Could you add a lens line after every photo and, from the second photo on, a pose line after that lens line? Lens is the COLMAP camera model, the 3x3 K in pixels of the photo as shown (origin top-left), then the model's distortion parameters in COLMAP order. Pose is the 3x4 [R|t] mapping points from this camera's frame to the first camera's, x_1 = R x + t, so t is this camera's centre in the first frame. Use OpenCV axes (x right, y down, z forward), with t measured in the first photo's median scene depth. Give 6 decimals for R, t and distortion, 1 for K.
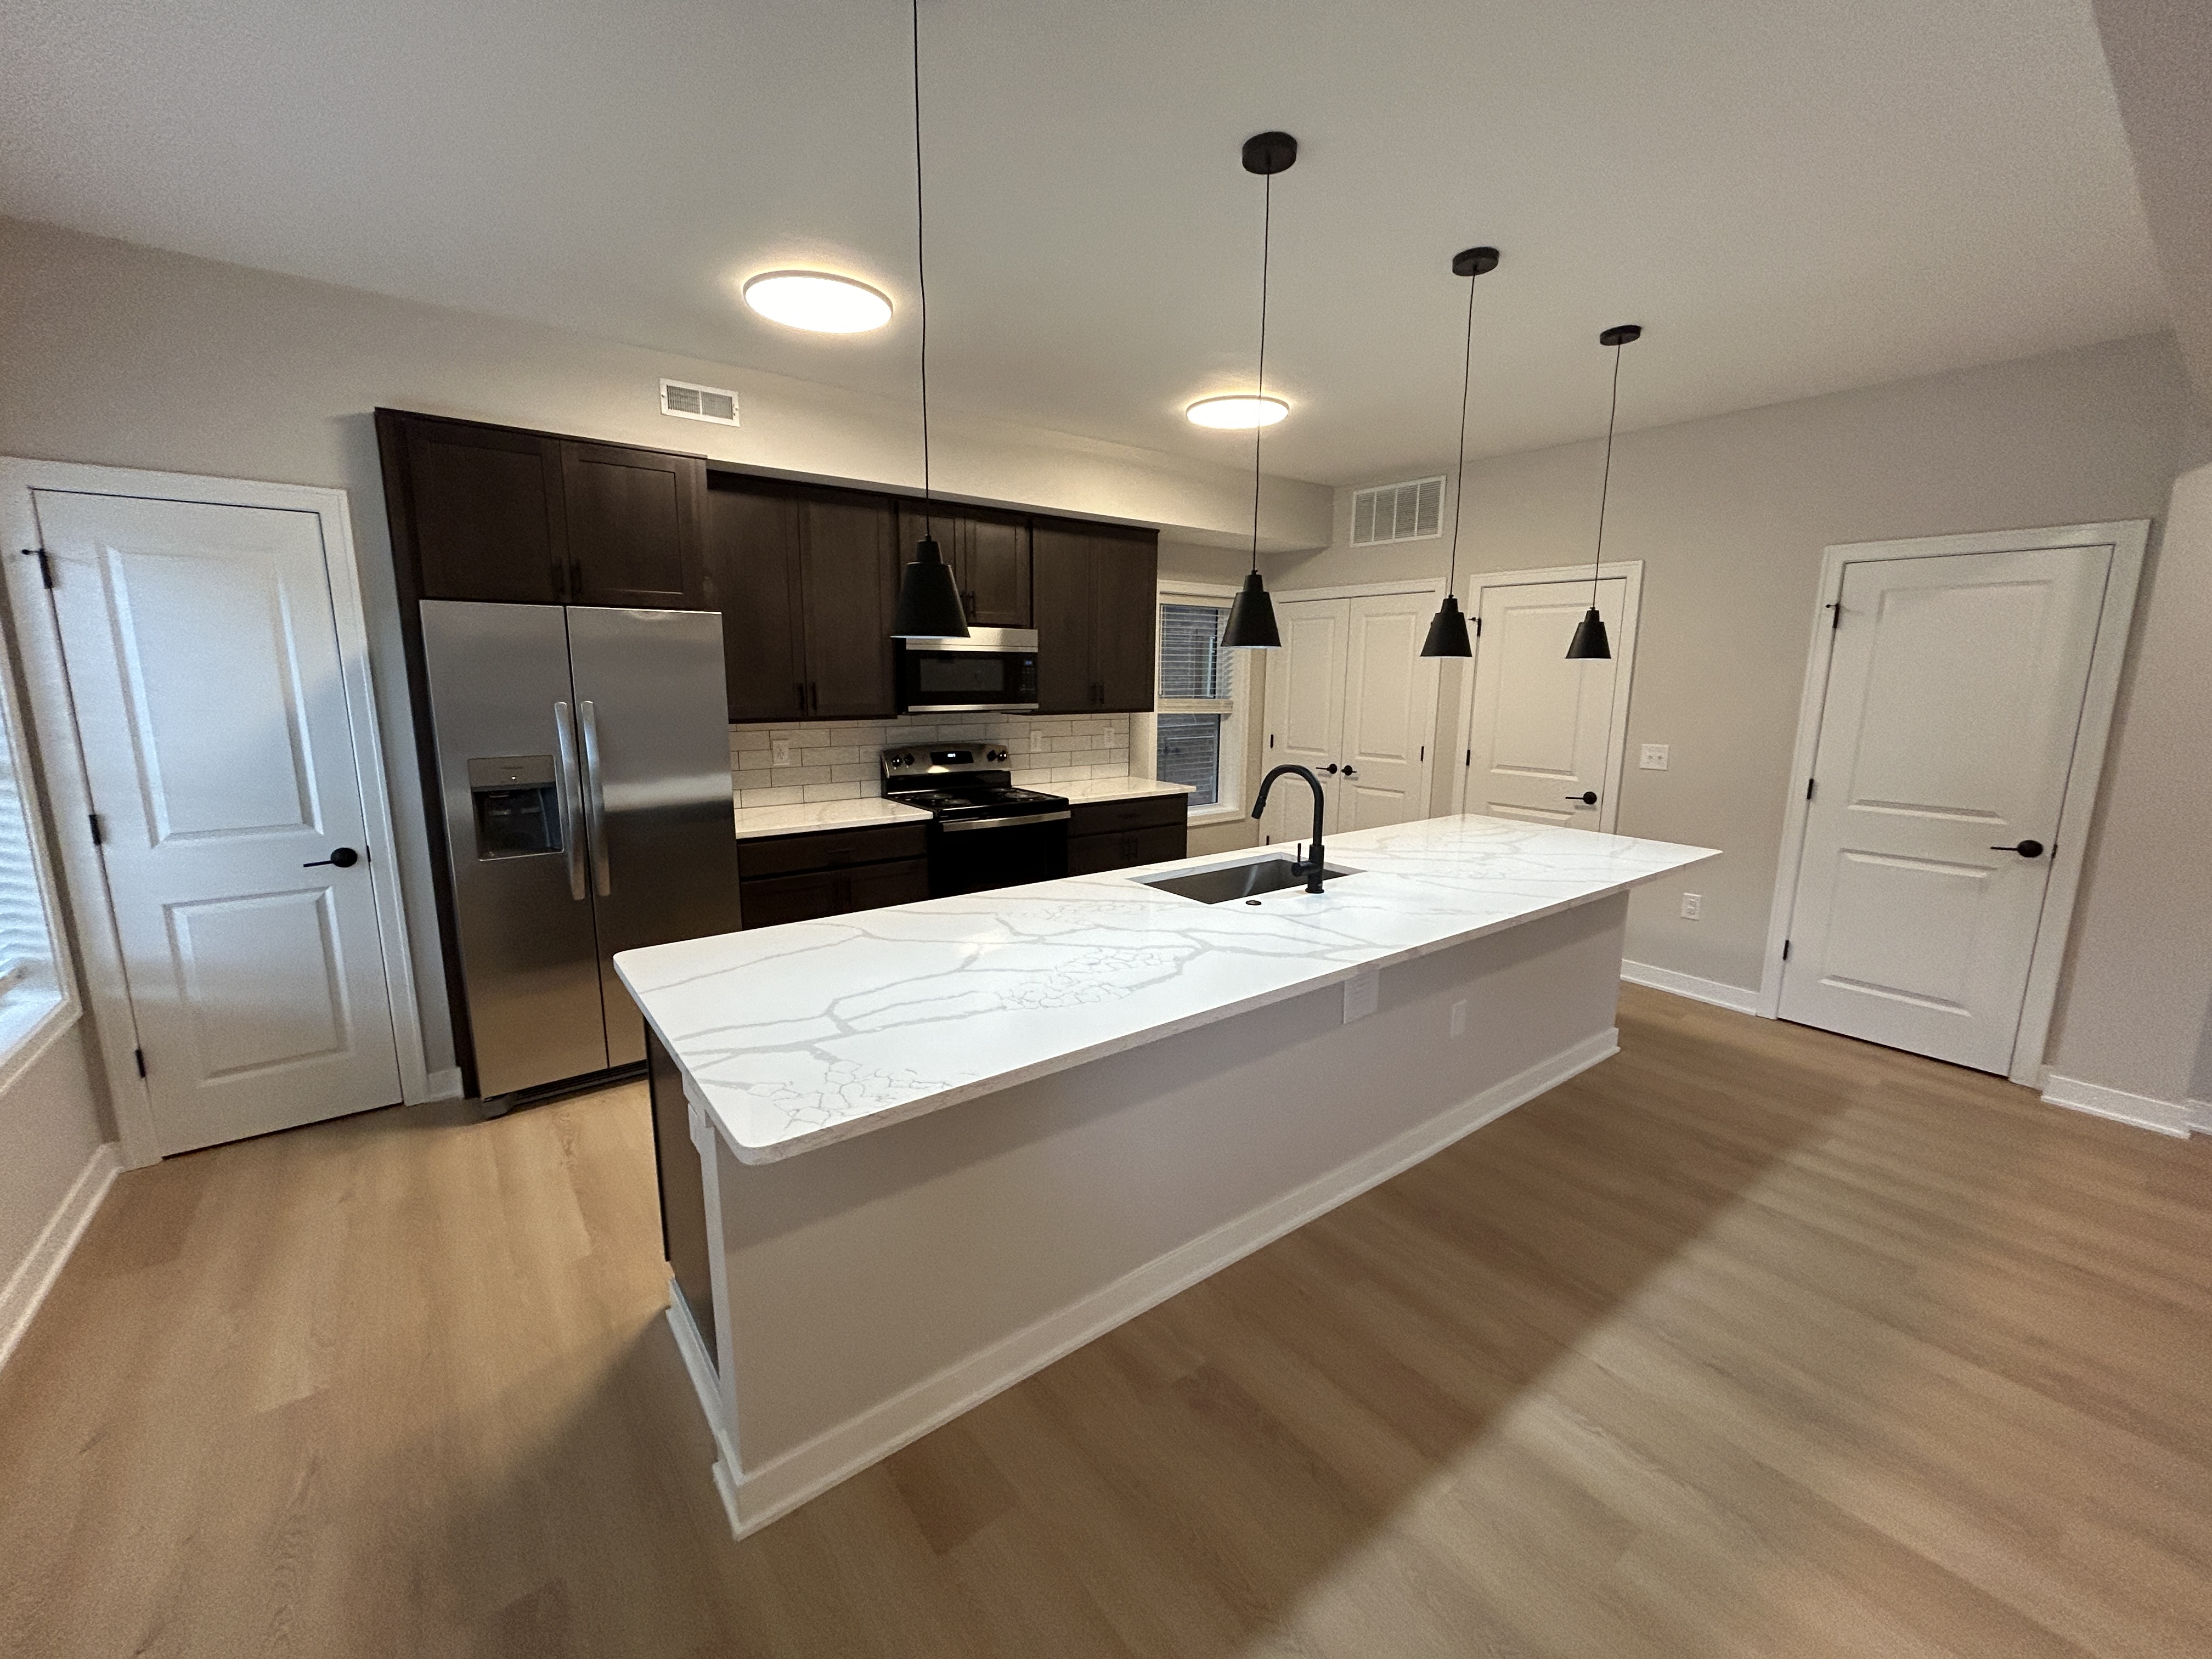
lens RADIAL K [[883.6, 0, 1101.0], [0, 883.6, 831.3], [0, 0, 1]] dist [0.000000, -0.000131]
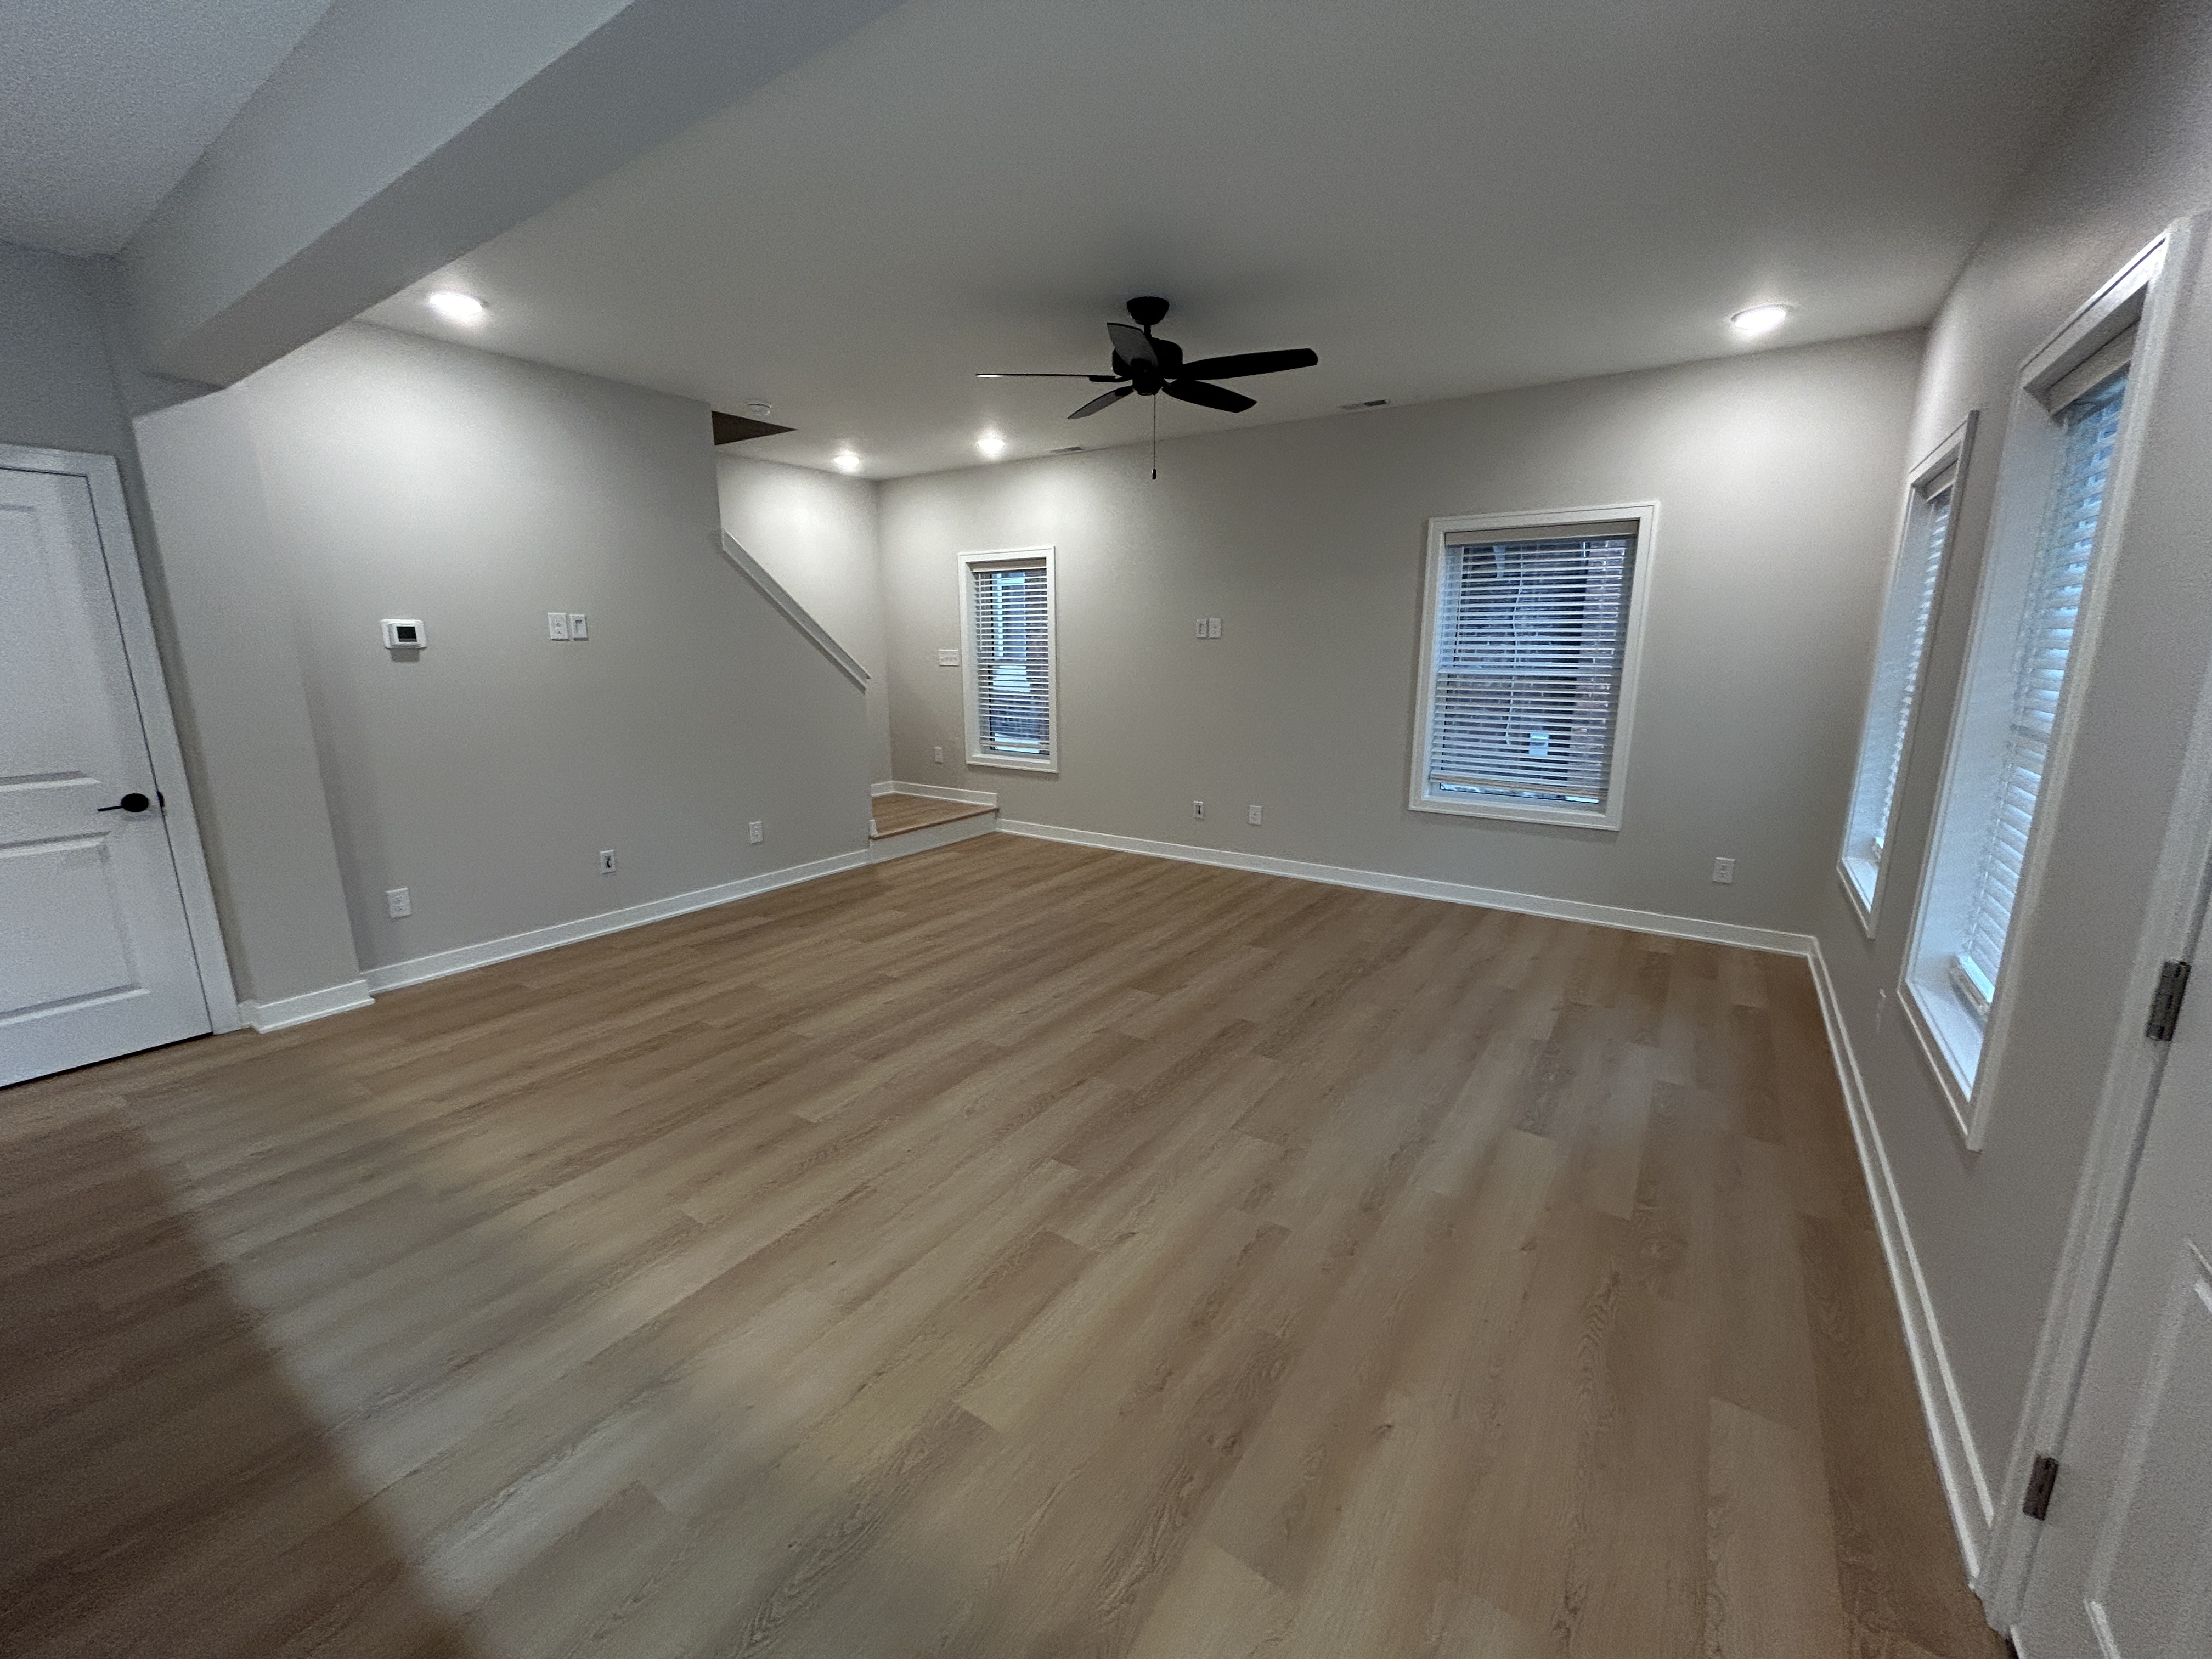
lens RADIAL K [[888.4, 0, 1102.0], [0, 888.4, 829.0], [0, 0, 1]] dist [0.001345, -0.000781]
pose [[-0.309815, -0.206729, 0.928050, -0.165681], [0.170304, 0.948225, 0.268077, -0.035158], [-0.935420, 0.241105, -0.258568, 0.319469]]
